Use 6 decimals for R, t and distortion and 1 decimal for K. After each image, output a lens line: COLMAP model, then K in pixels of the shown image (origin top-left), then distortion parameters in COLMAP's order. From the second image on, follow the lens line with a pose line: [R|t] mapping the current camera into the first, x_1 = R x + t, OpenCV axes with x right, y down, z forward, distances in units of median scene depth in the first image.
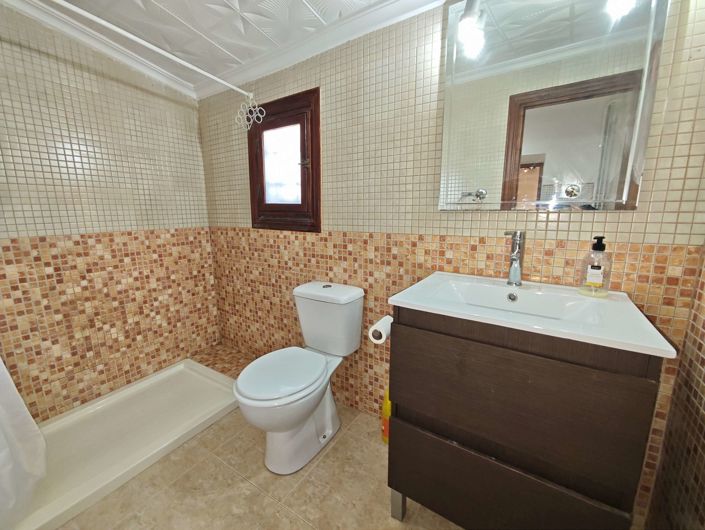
lens RADIAL K [[294.8, 0, 349.9], [0, 294.8, 262.4], [0, 0, 1]] dist [-0.010177, 0.005018]
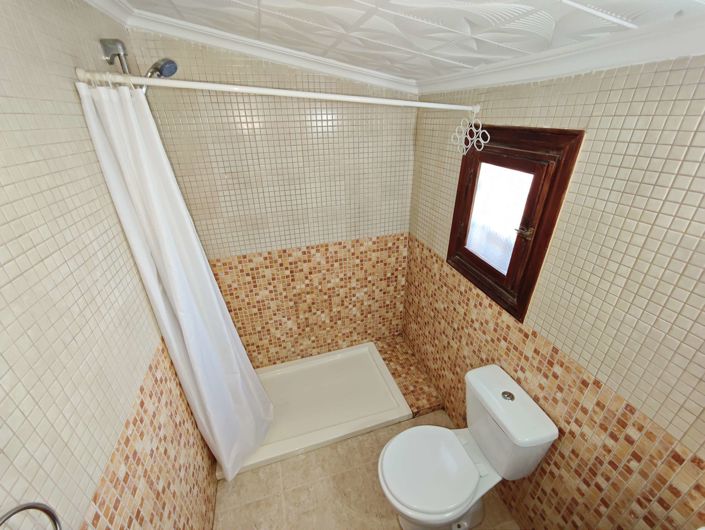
lens RADIAL K [[294.8, 0, 349.9], [0, 294.8, 262.4], [0, 0, 1]] dist [-0.010177, 0.005018]
pose [[0.756437, 0.285351, -0.588538, -0.031240], [-0.104825, 0.941073, 0.321547, -0.404789], [0.645612, -0.181537, 0.741775, 0.169406]]
